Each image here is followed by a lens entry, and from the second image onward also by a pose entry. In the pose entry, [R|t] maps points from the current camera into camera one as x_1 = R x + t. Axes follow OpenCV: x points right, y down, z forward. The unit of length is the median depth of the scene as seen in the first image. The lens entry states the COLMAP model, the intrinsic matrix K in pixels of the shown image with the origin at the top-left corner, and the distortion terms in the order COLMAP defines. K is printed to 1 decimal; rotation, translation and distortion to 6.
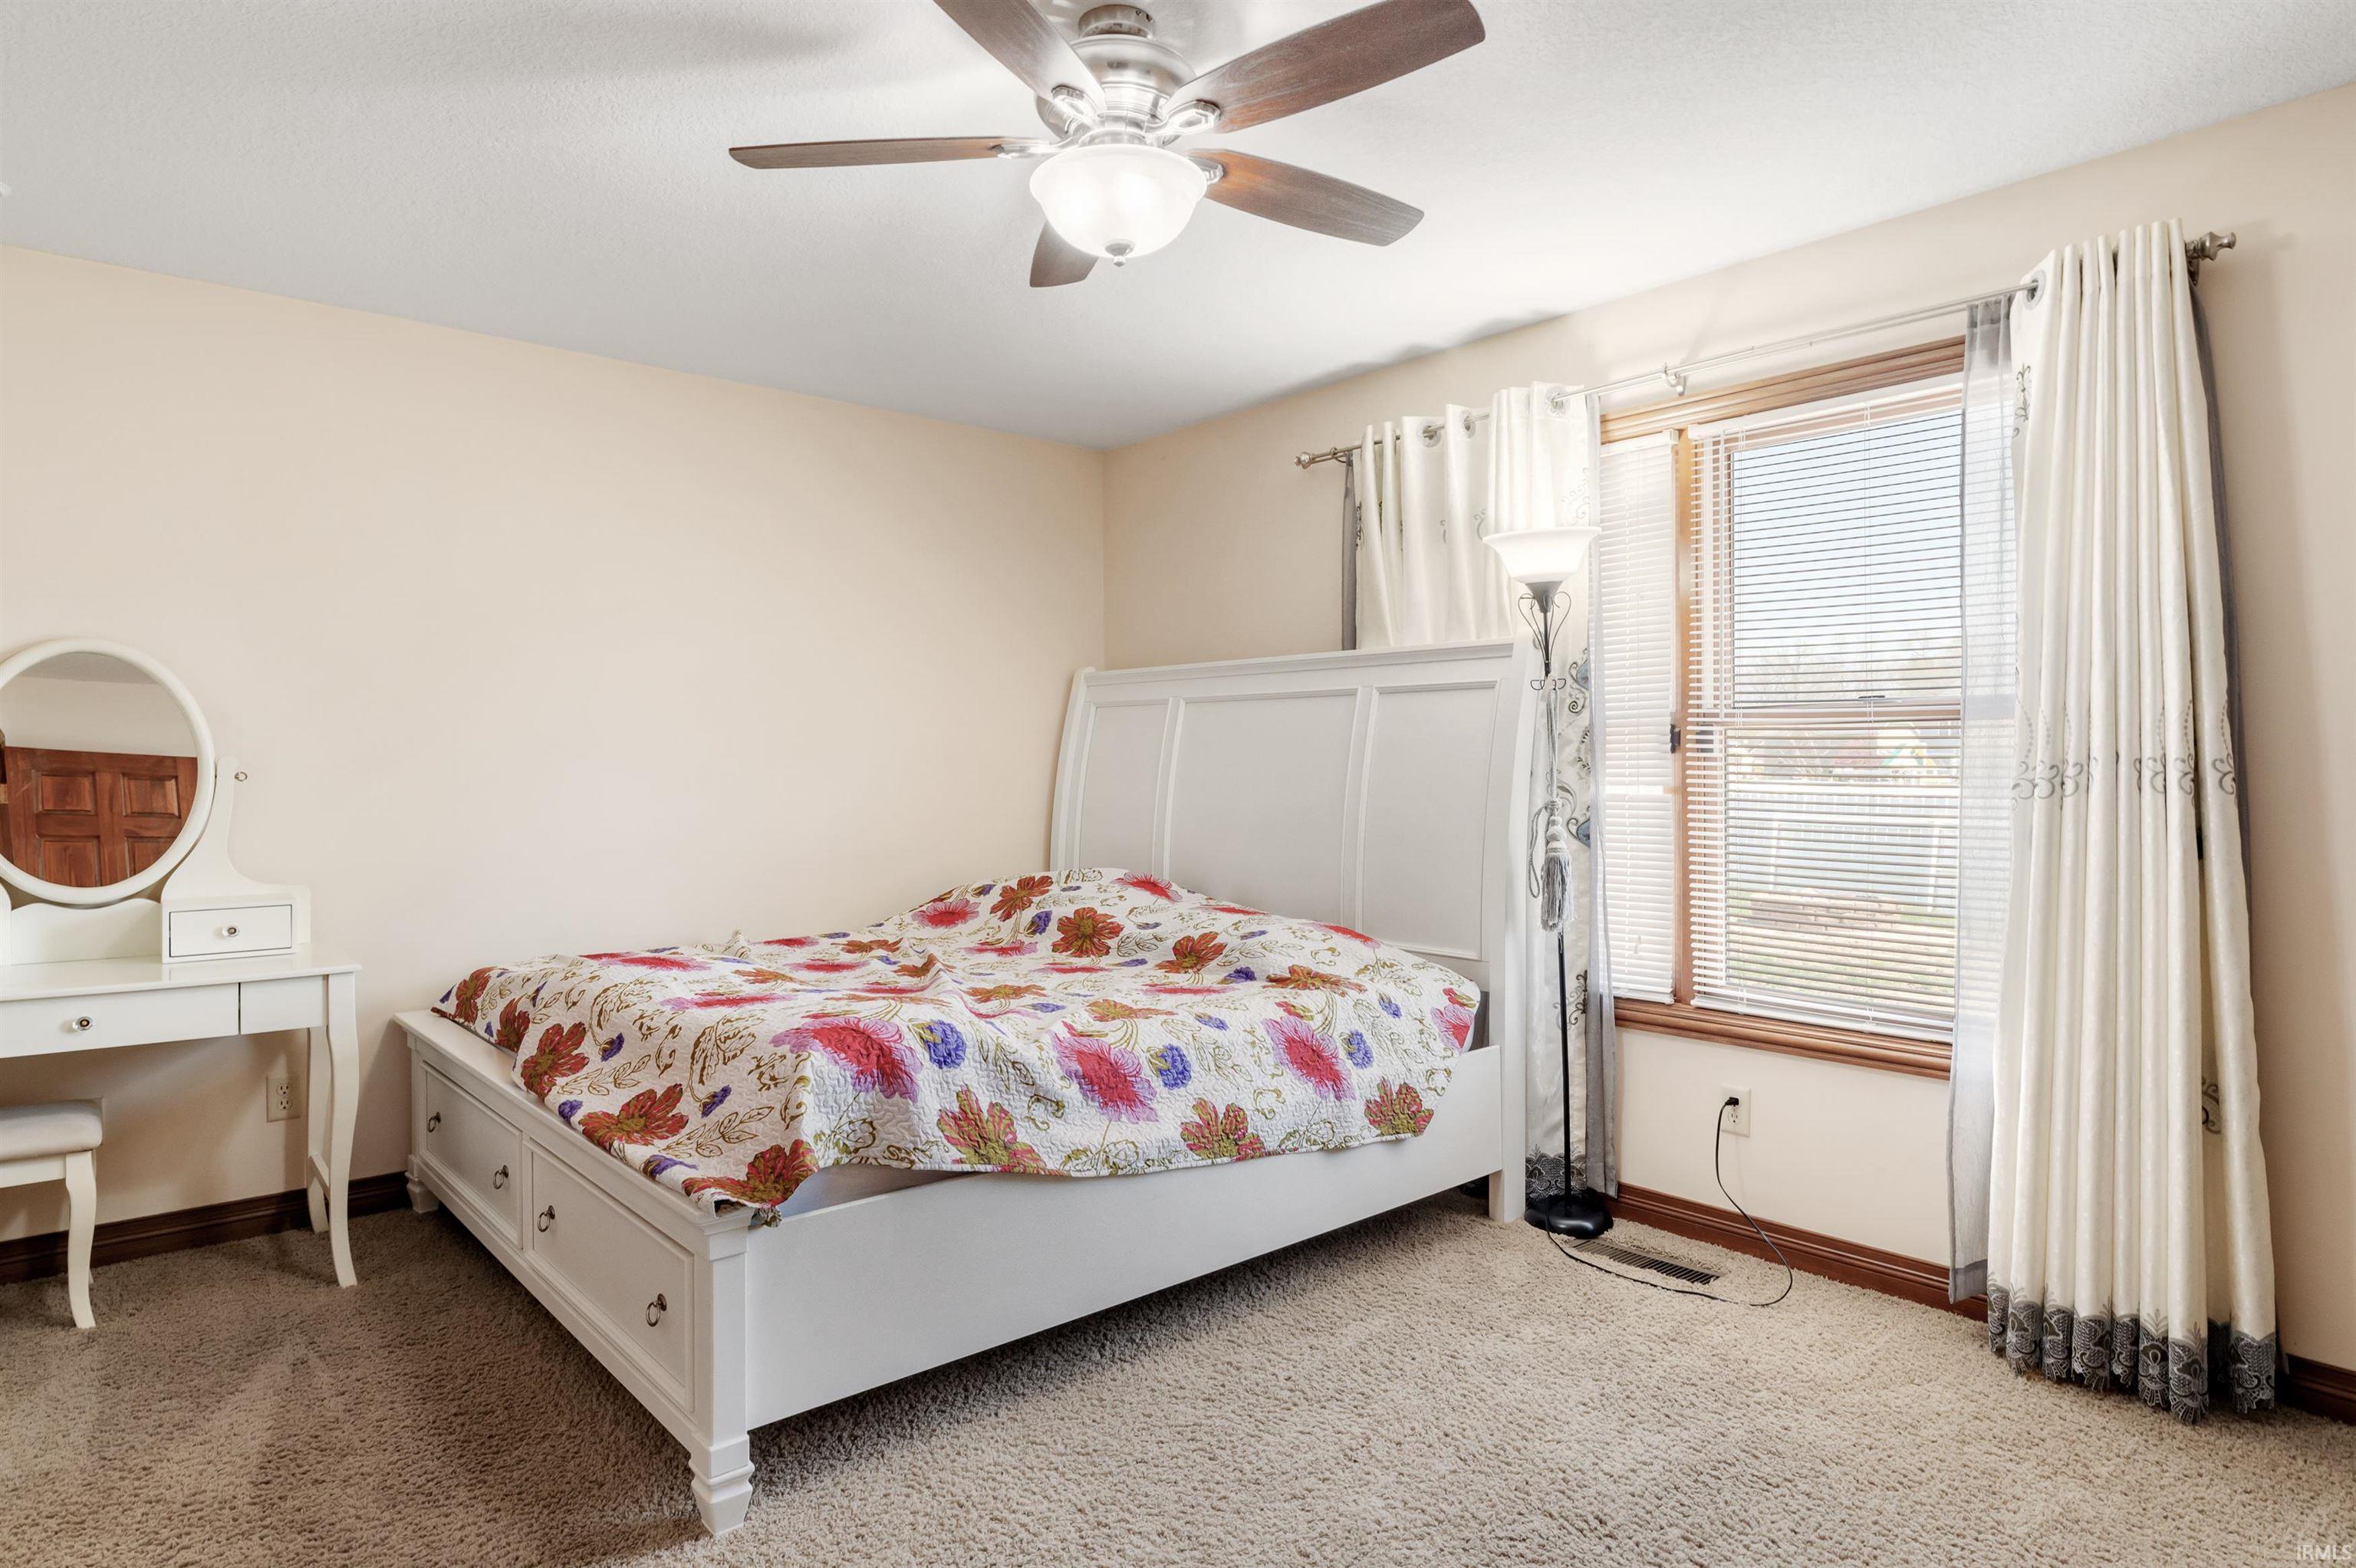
lens RADIAL K [[1335.5, 0, 1178.0], [0, 1335.5, 784.0], [0, 0, 1]] dist [-0.000633, -0.000346]
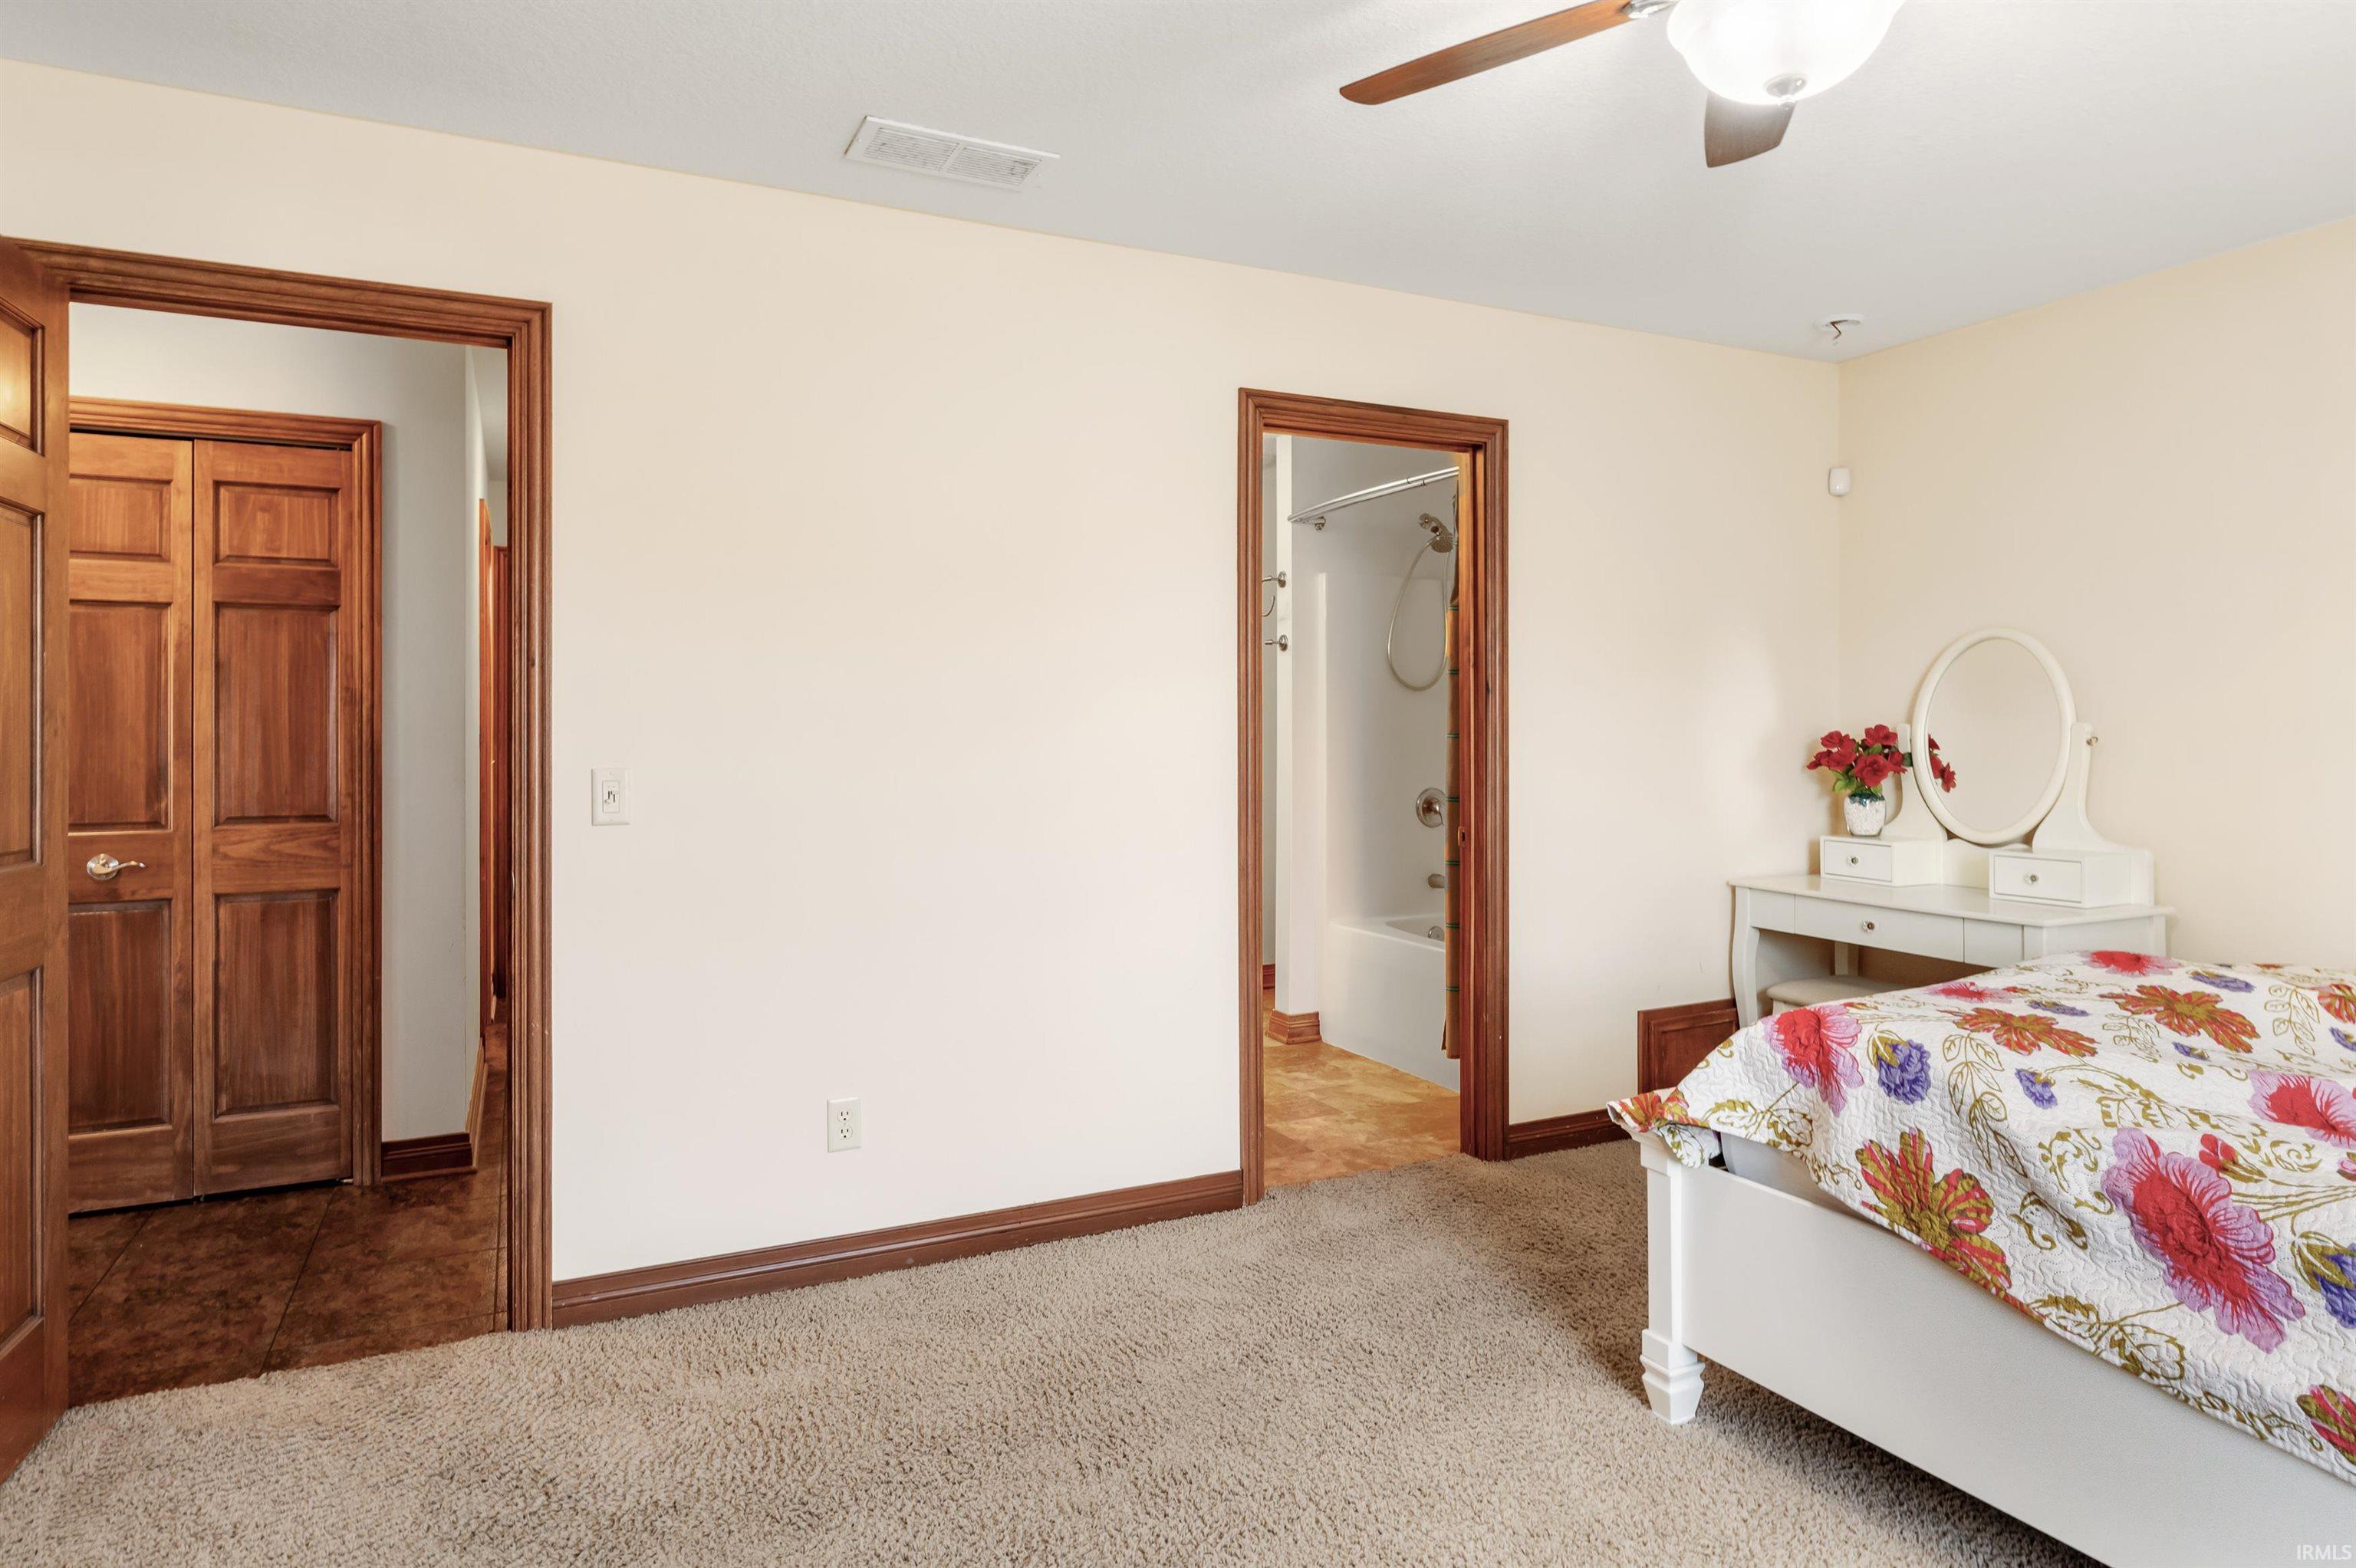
lens RADIAL K [[1335.5, 0, 1178.0], [0, 1335.5, 784.0], [0, 0, 1]] dist [-0.000633, -0.000346]
pose [[-0.225186, 0.041913, -0.973414, 0.673761], [-0.016473, 0.998768, 0.046815, -0.011450], [0.974177, 0.026577, -0.224218, 0.699664]]
